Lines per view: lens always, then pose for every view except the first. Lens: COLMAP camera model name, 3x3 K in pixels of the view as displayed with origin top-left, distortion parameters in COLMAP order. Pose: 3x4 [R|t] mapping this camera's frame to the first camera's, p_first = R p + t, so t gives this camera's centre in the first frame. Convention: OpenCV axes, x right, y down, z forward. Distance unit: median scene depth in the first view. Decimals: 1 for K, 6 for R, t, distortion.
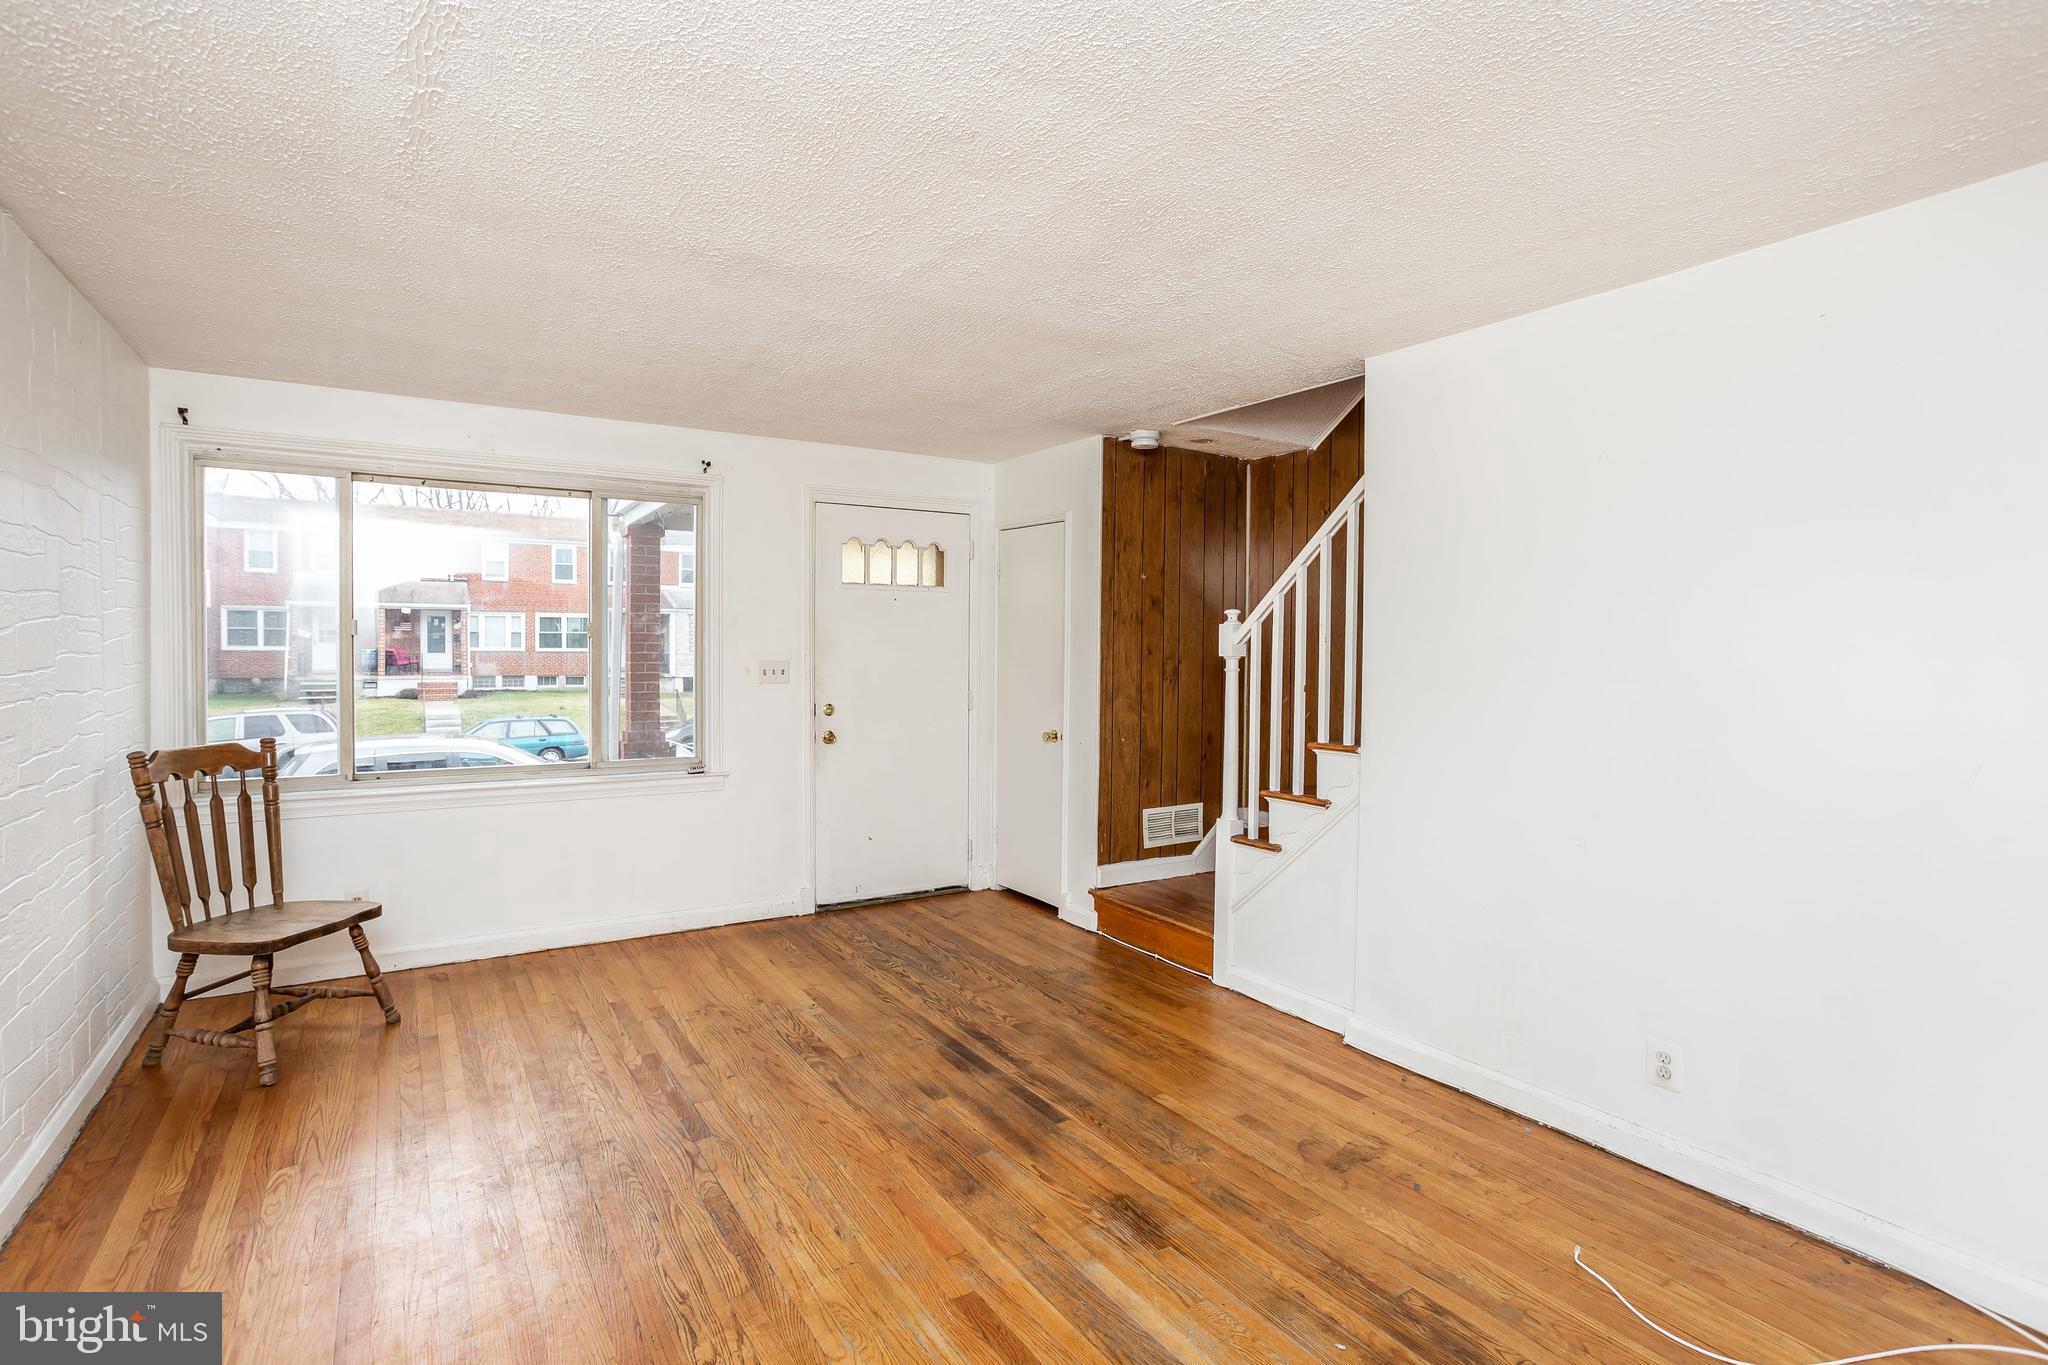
lens RADIAL K [[982.9, 0, 1018.5], [0, 982.9, 654.2], [0, 0, 1]] dist [-0.043783, 0.029624]
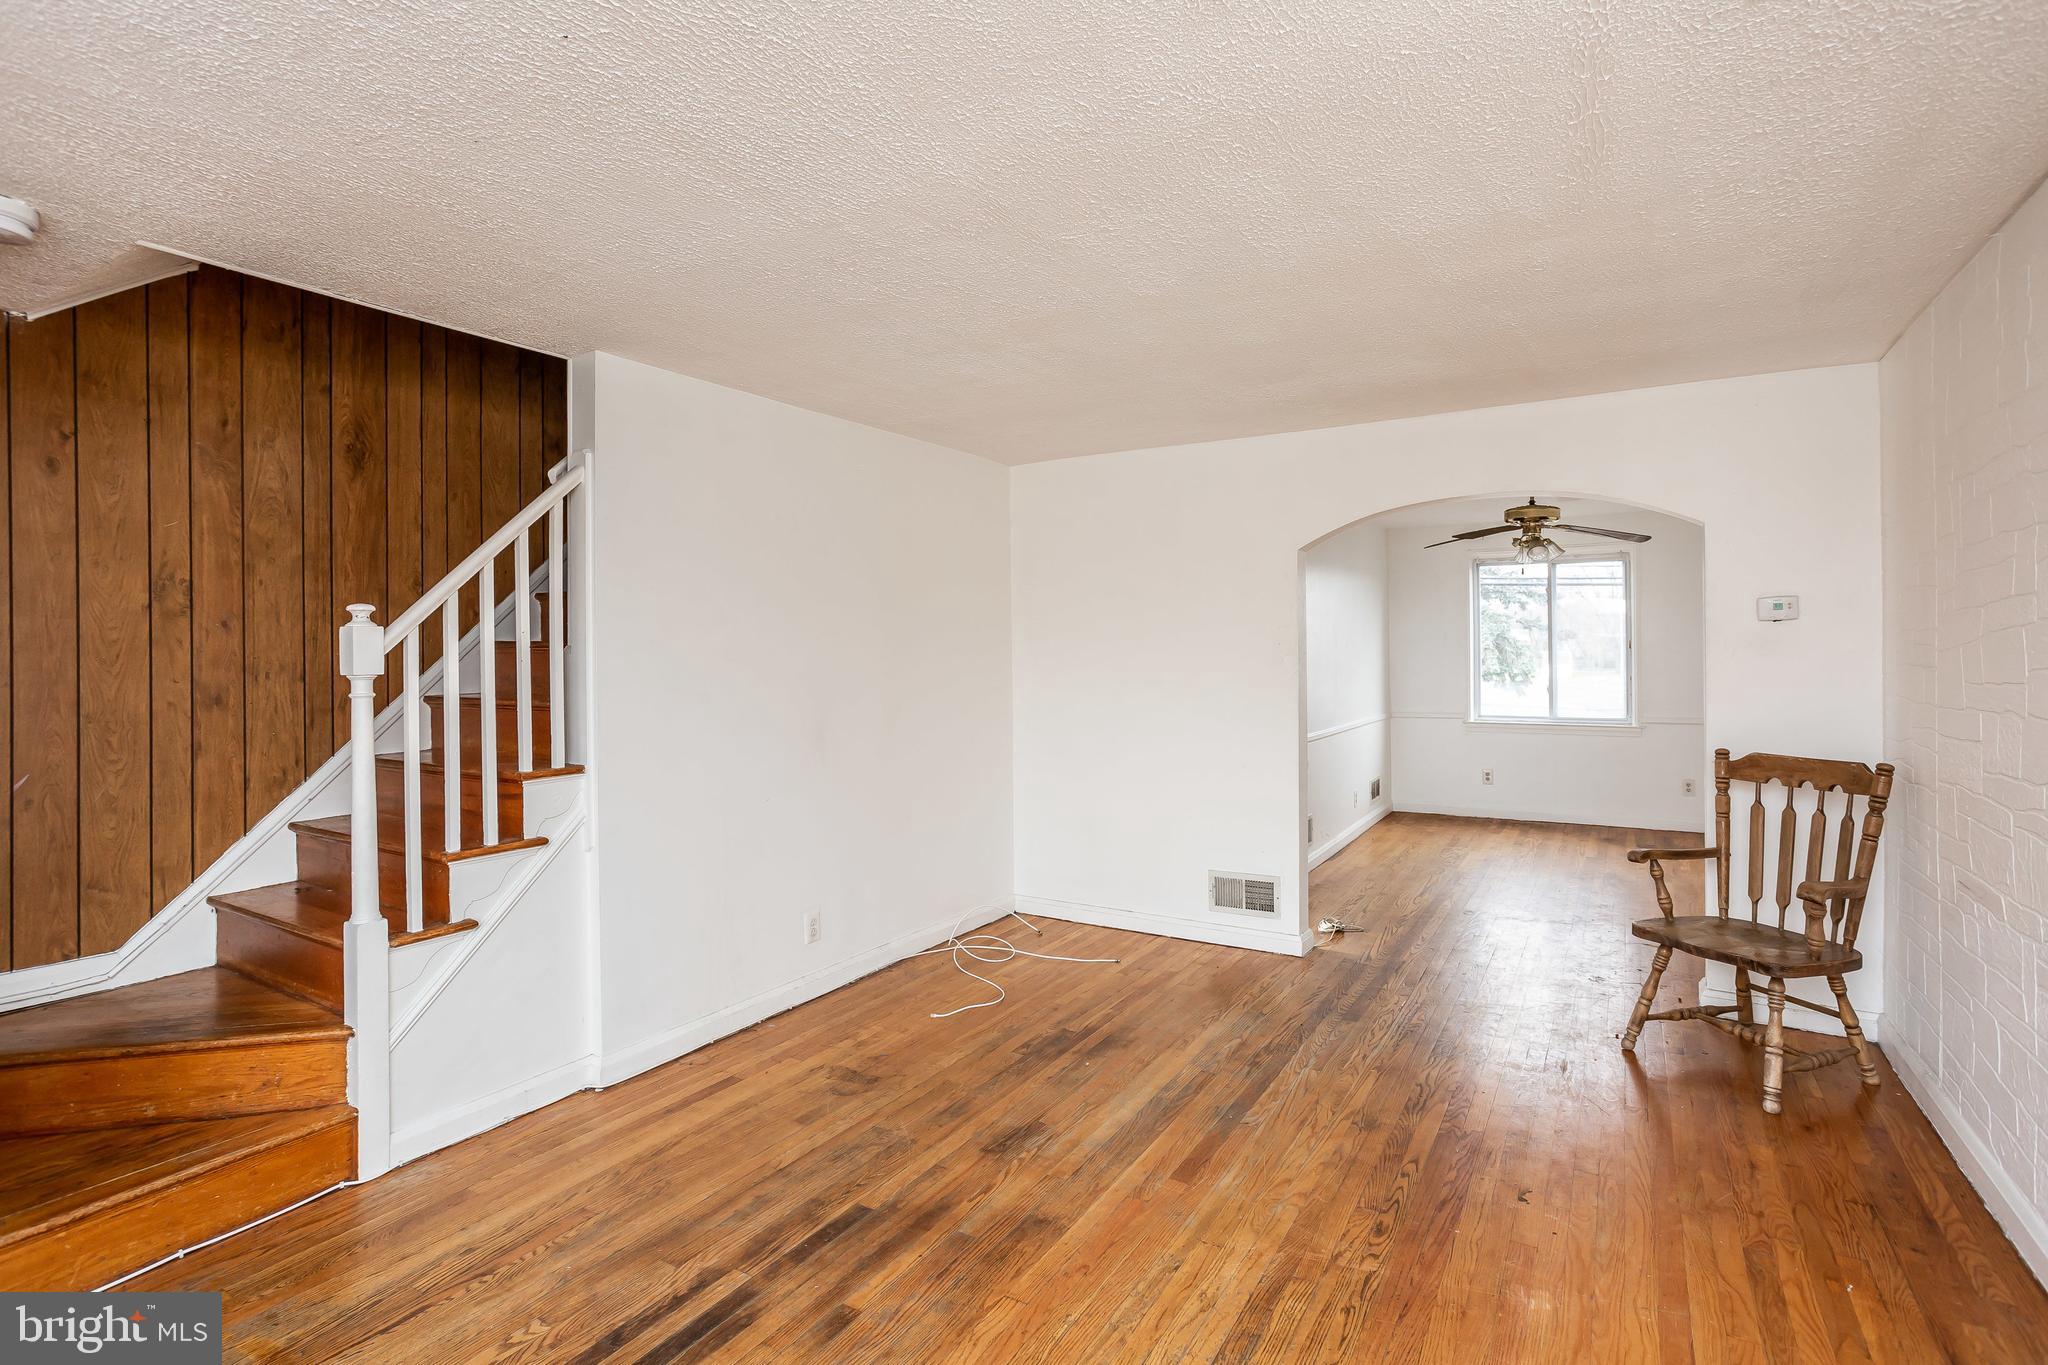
lens RADIAL K [[982.9, 0, 1018.5], [0, 982.9, 654.2], [0, 0, 1]] dist [-0.043783, 0.029624]
pose [[-0.424143, -0.006338, 0.905573, -0.851859], [0.011471, 0.999858, 0.012371, -0.022622], [-0.905523, 0.015635, -0.424010, 1.329575]]
